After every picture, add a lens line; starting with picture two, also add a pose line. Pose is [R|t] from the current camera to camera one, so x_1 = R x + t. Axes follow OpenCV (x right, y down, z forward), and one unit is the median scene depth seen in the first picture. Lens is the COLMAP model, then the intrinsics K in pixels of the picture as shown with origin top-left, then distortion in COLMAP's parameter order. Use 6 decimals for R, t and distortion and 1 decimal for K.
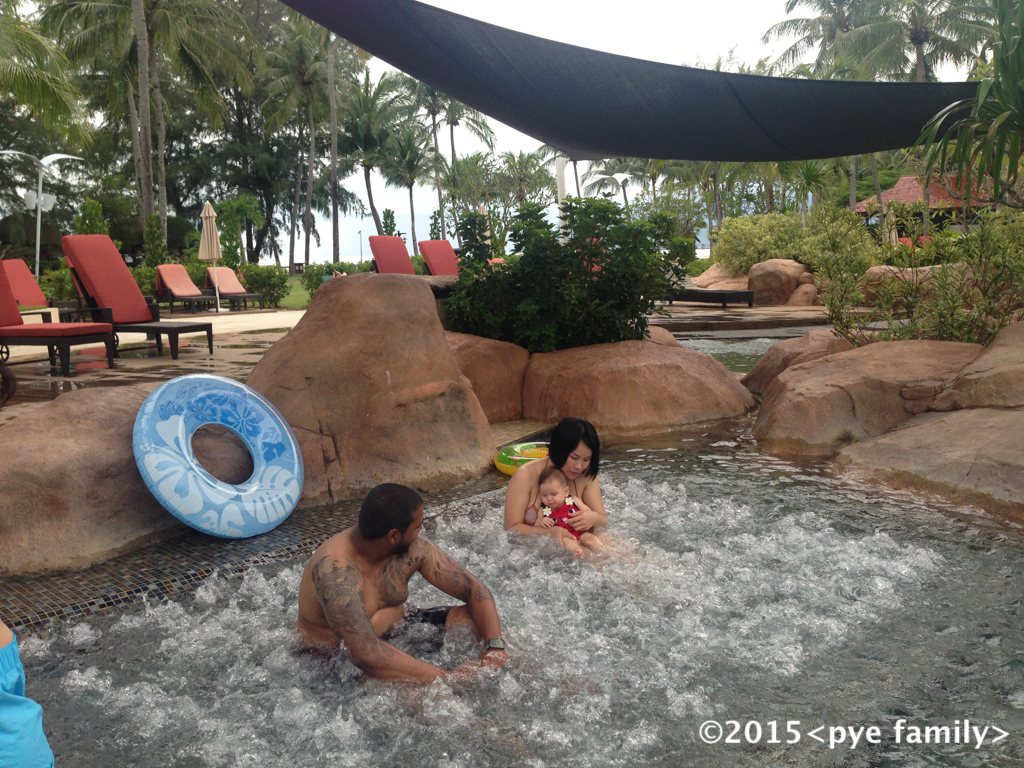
lens RADIAL K [[952.3, 0, 507.1], [0, 952.3, 362.2], [0, 0, 1]] dist [0.121045, -0.273185]
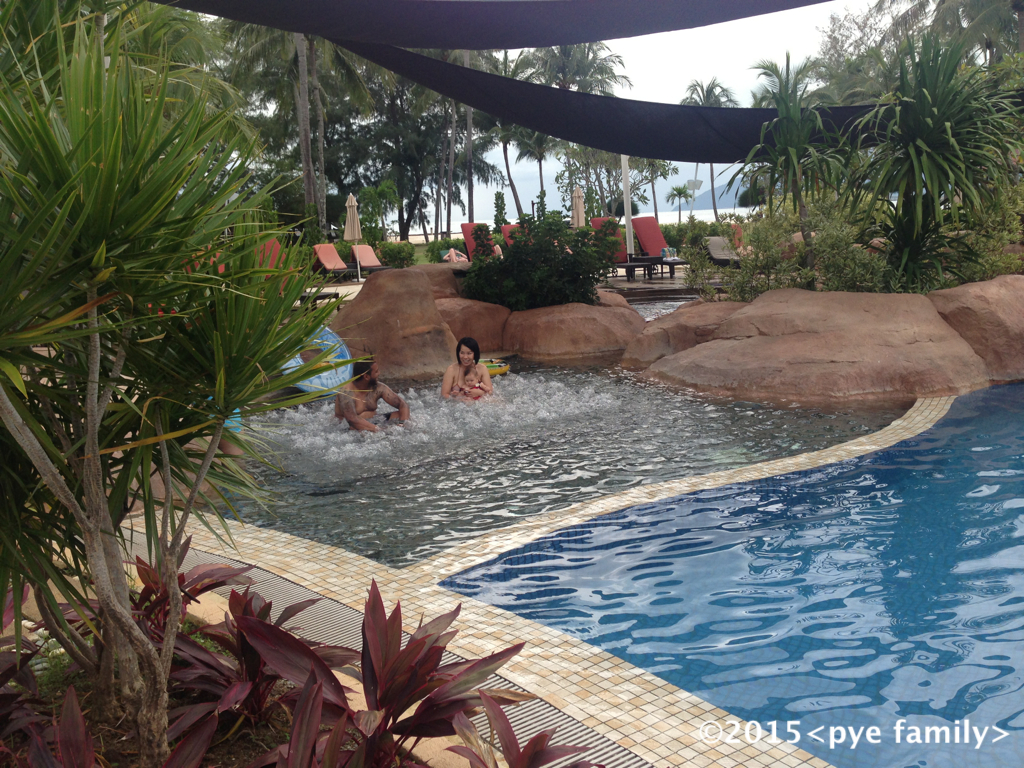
lens RADIAL K [[952.3, 0, 507.1], [0, 952.3, 362.2], [0, 0, 1]] dist [0.121045, -0.273185]
pose [[0.986227, 0.002056, -0.165385, 0.070843], [0.004844, 0.999135, 0.041307, 0.002586], [0.165327, -0.041539, 0.985364, -0.153945]]
